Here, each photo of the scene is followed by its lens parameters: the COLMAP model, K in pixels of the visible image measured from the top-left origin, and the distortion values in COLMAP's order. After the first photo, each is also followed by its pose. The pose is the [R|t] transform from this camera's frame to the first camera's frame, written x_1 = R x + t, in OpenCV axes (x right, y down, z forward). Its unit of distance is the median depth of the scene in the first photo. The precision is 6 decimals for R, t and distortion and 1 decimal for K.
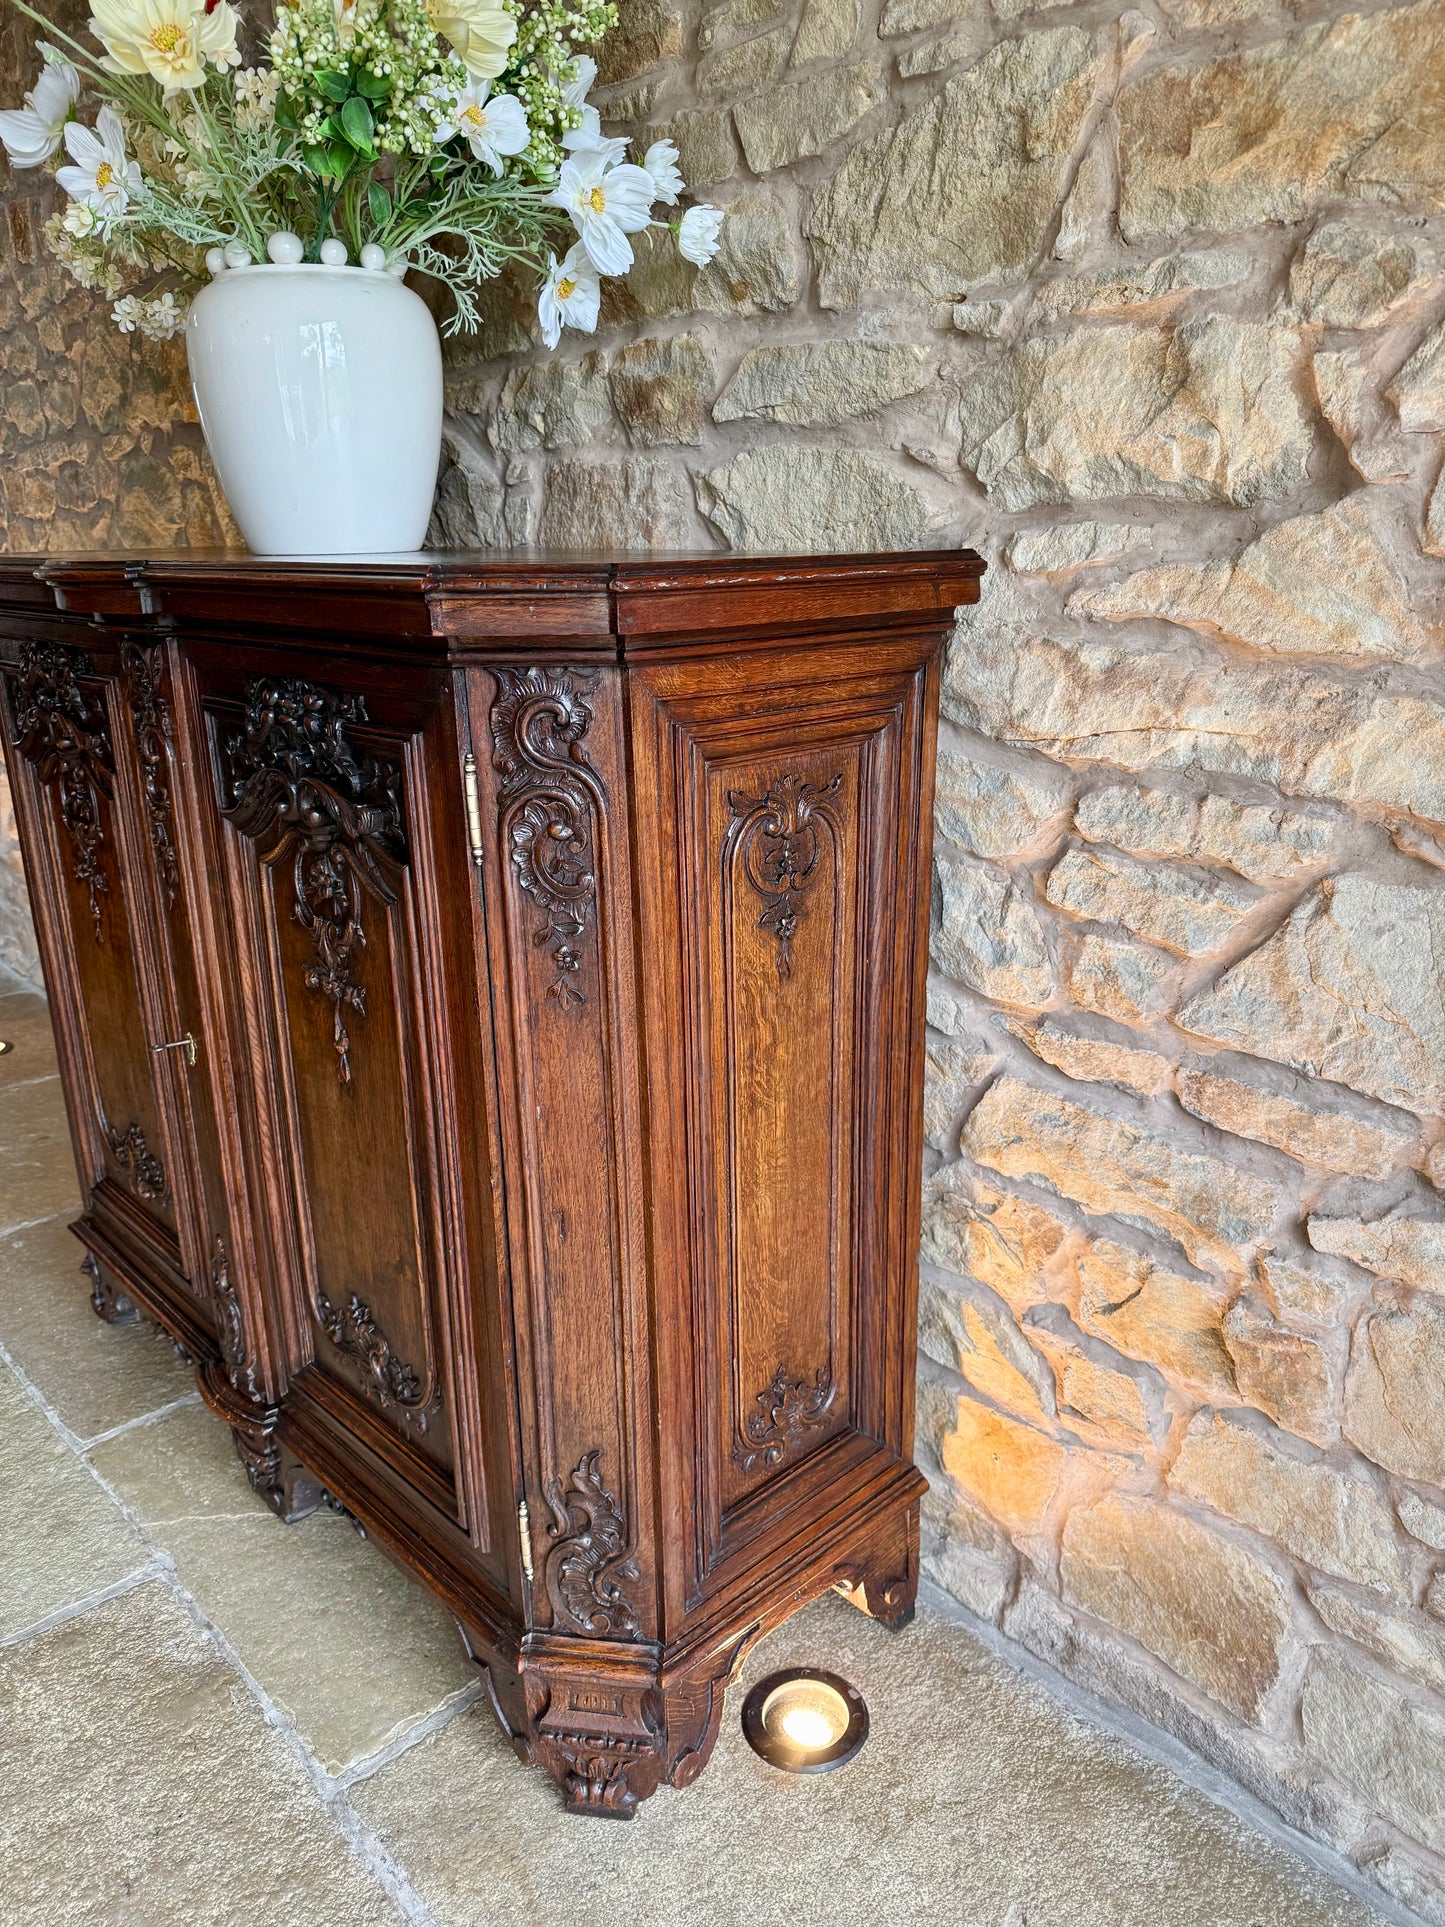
lens RADIAL K [[1390.3, 0, 708.2], [0, 1390.3, 969.4], [0, 0, 1]] dist [0.011754, -0.039536]
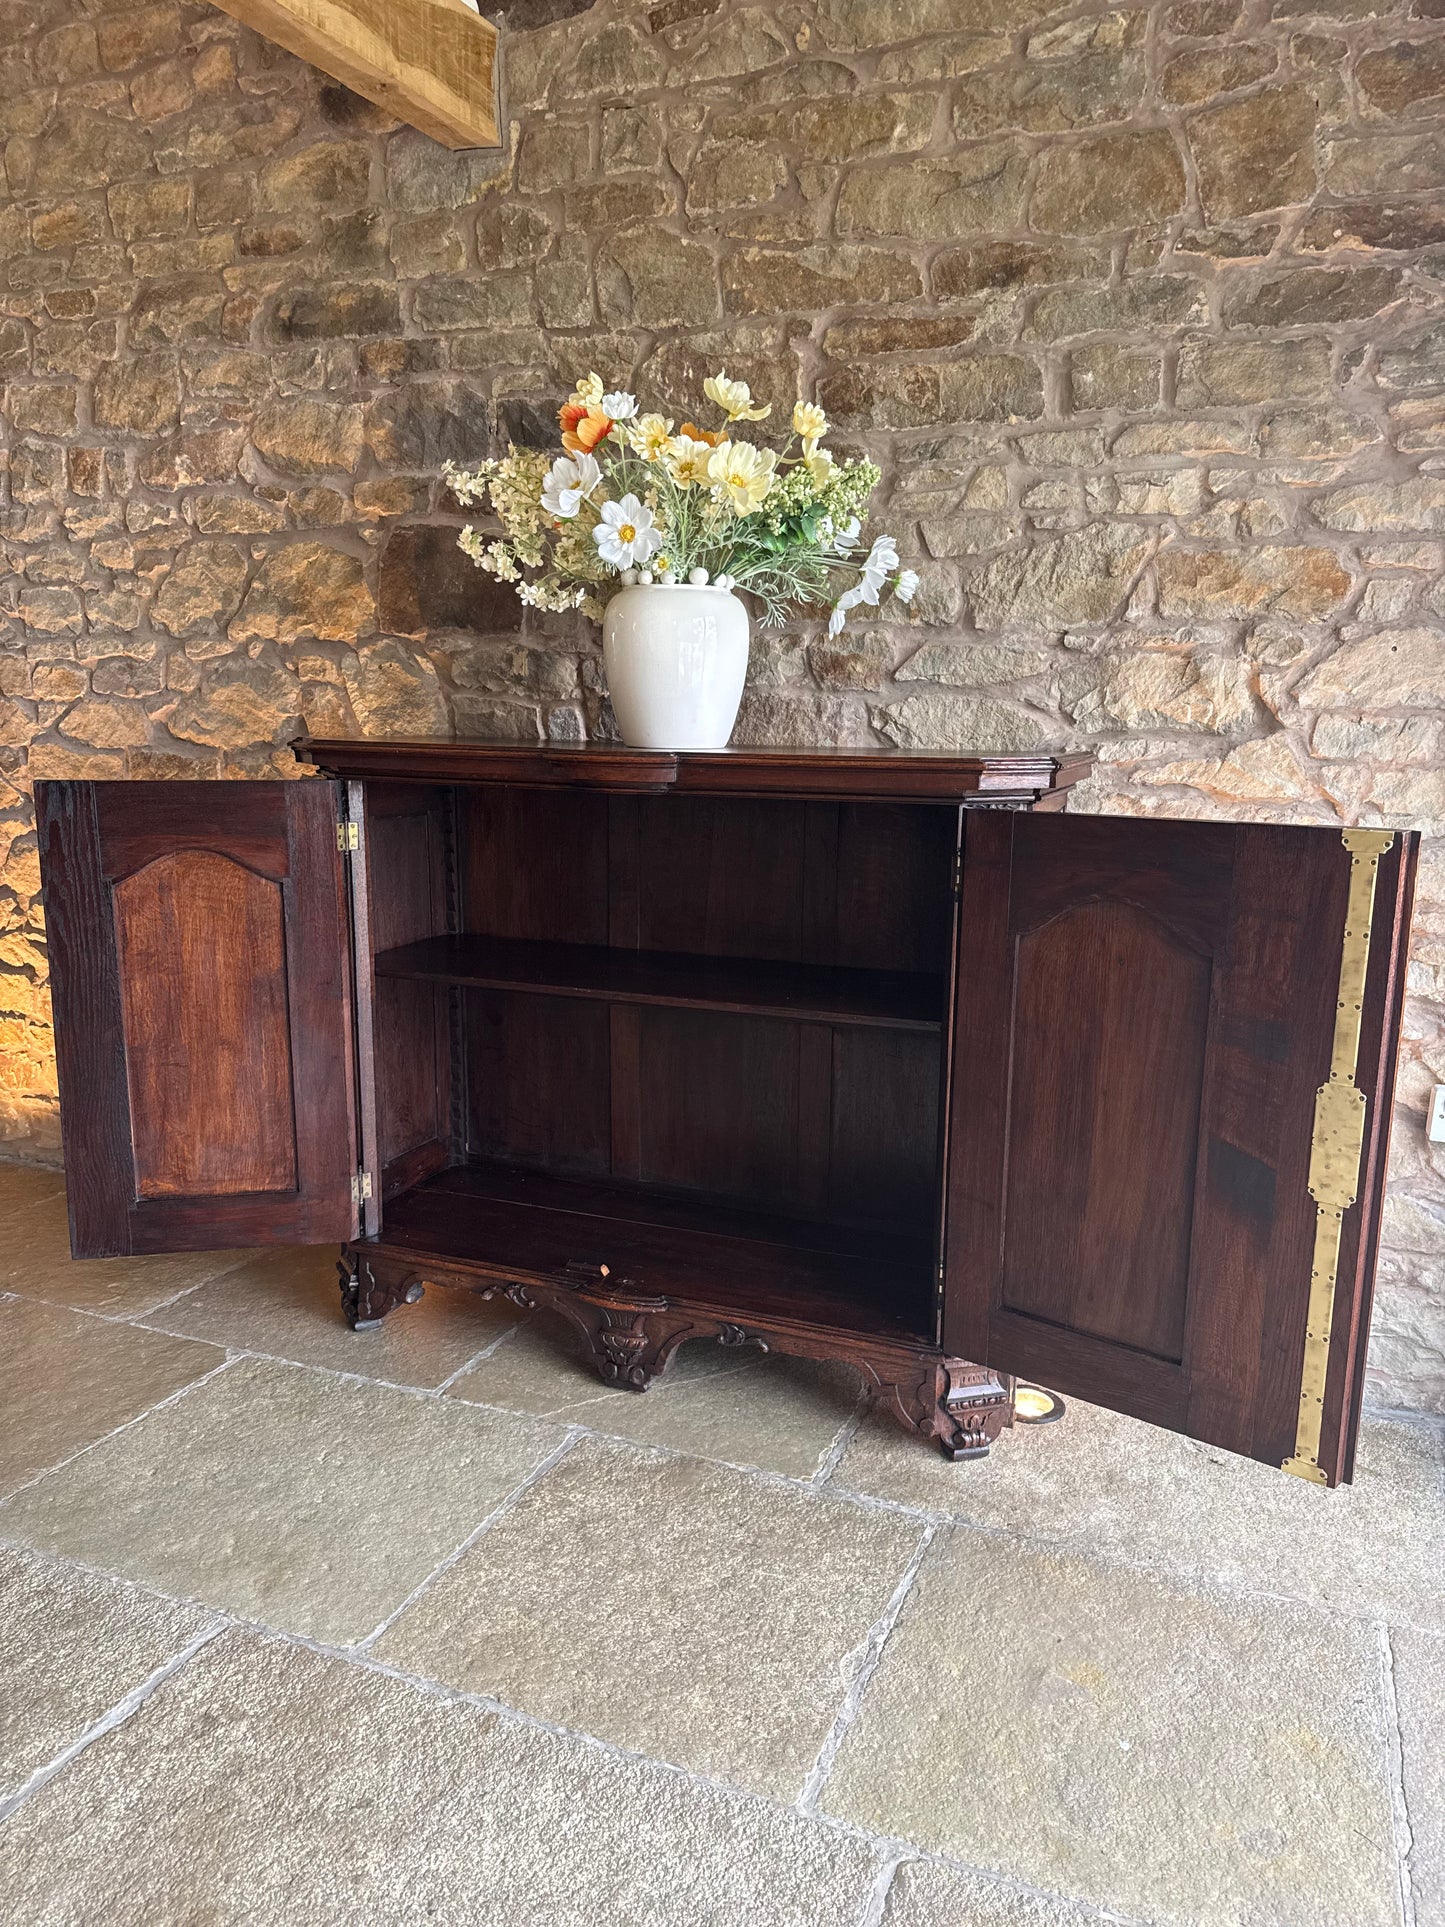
lens RADIAL K [[1390.3, 0, 712.4], [0, 1390.3, 970.6], [0, 0, 1]] dist [0.011754, -0.039536]
pose [[0.908836, -0.050937, 0.414032, -1.117802], [0.102944, 0.989206, -0.104274, 0.165448], [-0.404251, 0.137390, 0.904270, -0.554634]]
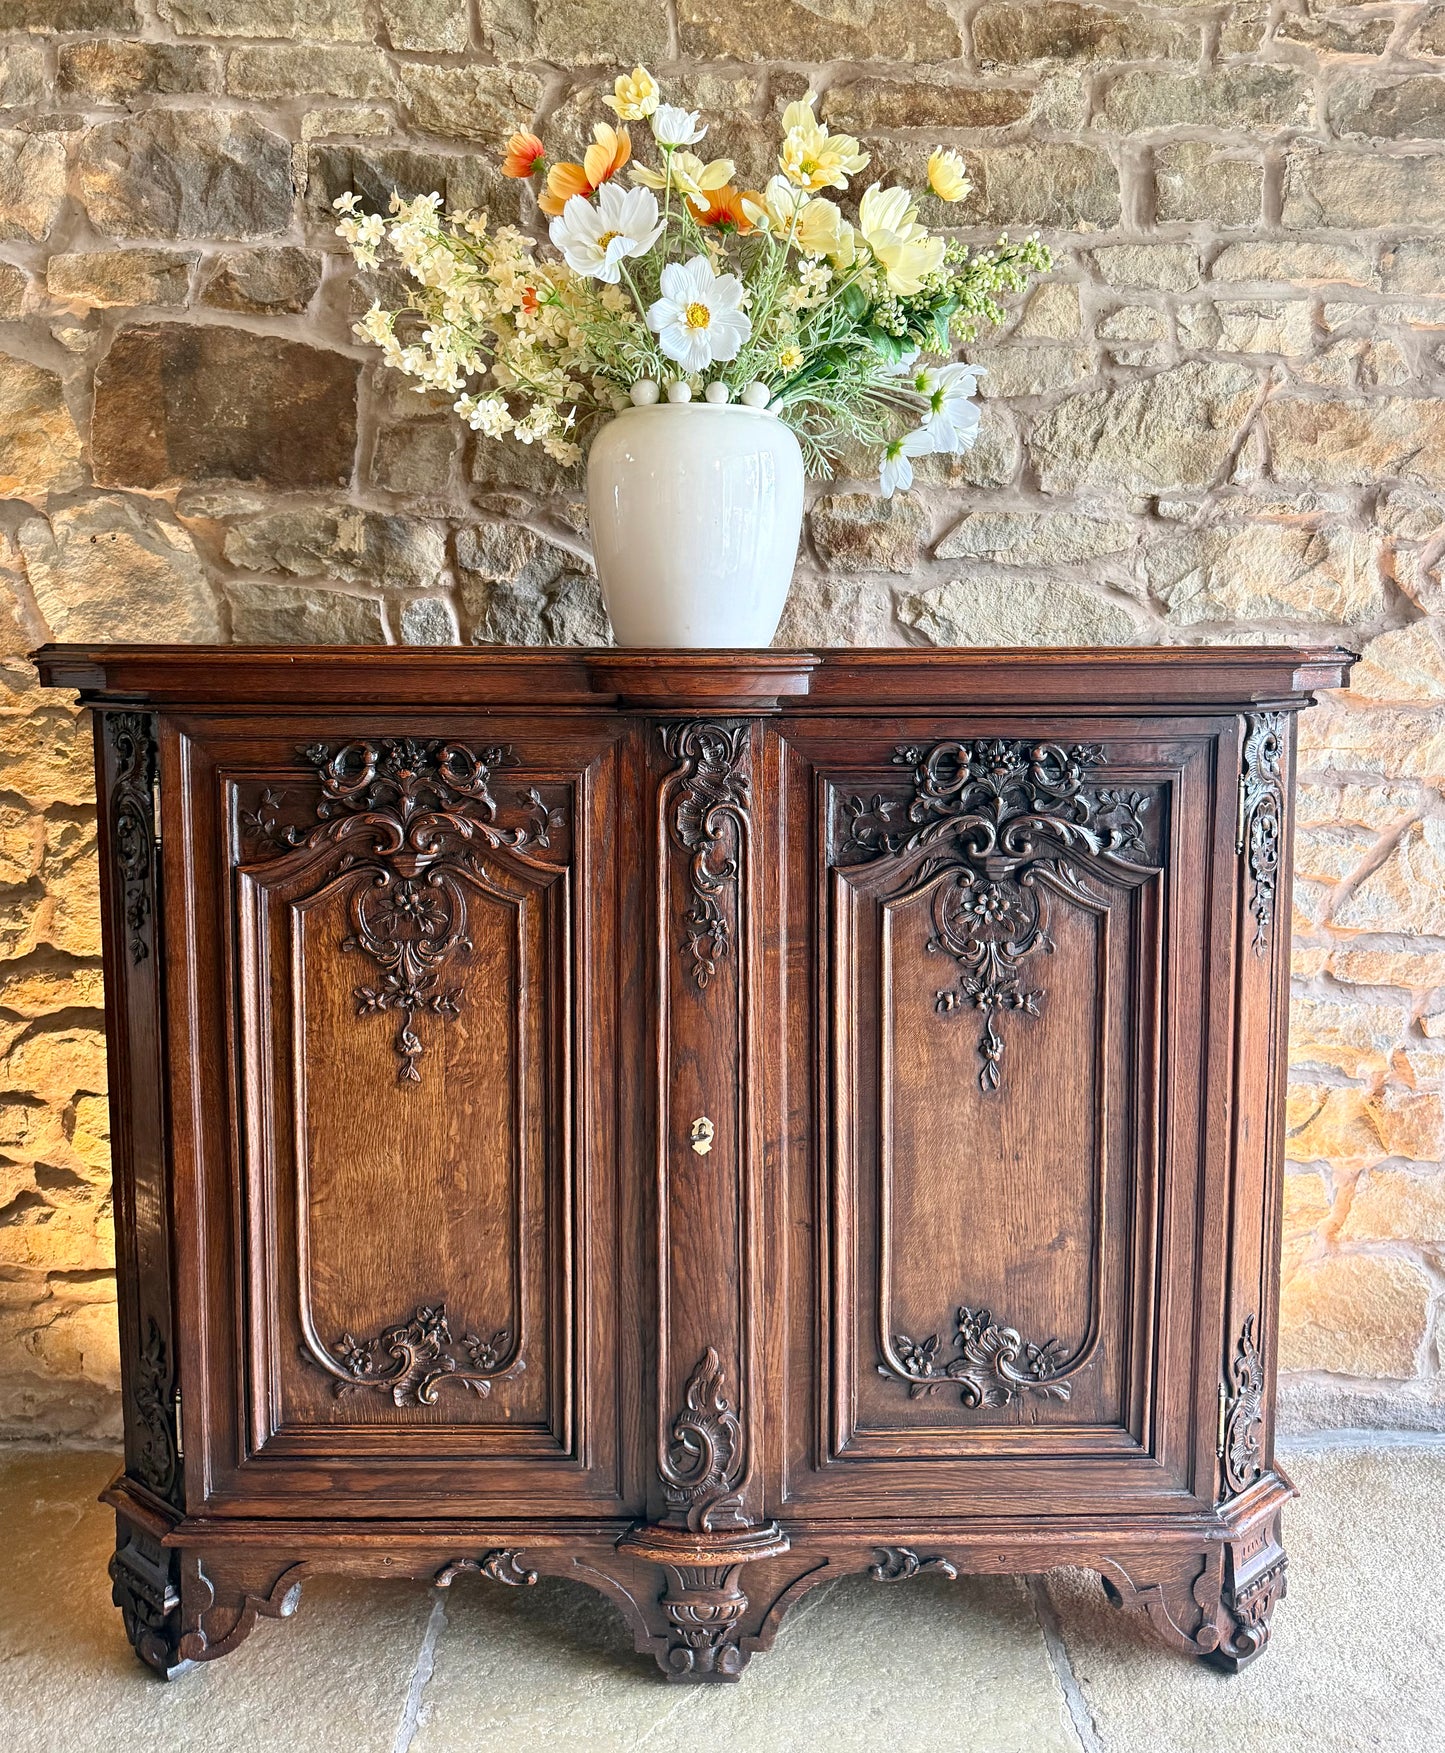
lens RADIAL K [[1415.7, 0, 698.8], [0, 1415.7, 753.2], [0, 0, 1]] dist [0.042028, -0.084070]
pose [[0.670973, -0.036881, 0.740564, -1.331655], [0.216105, 0.965129, -0.147734, -0.067005], [-0.709291, 0.259165, 0.655546, 0.358782]]
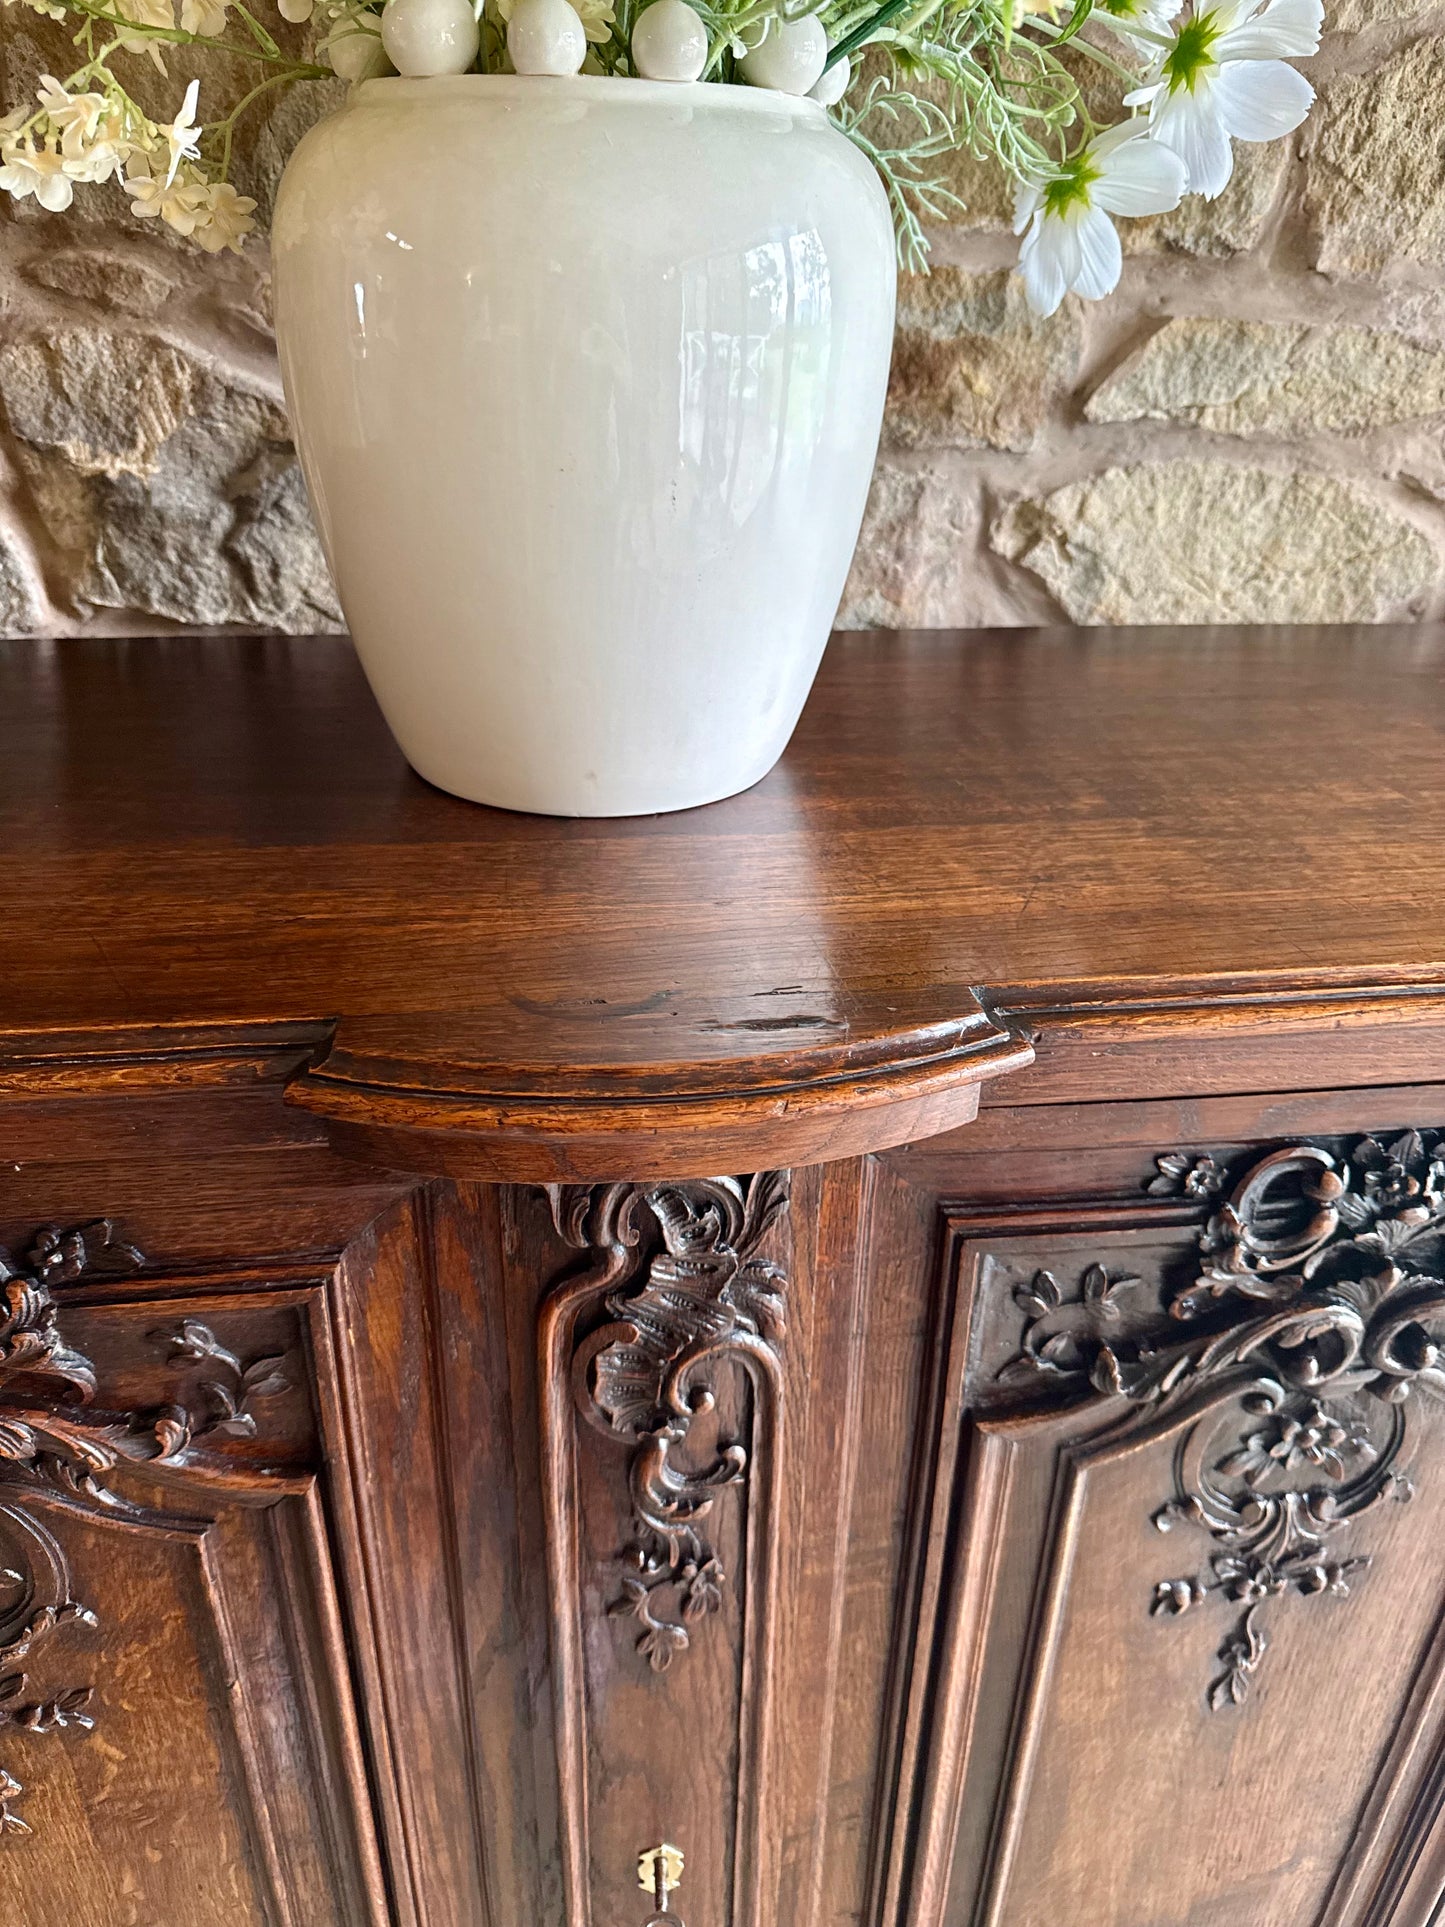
lens RADIAL K [[1390.3, 0, 723.2], [0, 1390.3, 940.7], [0, 0, 1]] dist [0.011754, -0.039536]
pose [[0.562757, -0.347174, 0.750184, -0.731993], [0.222856, 0.937646, 0.266751, -0.429956], [-0.796015, 0.017067, 0.605036, 0.858232]]
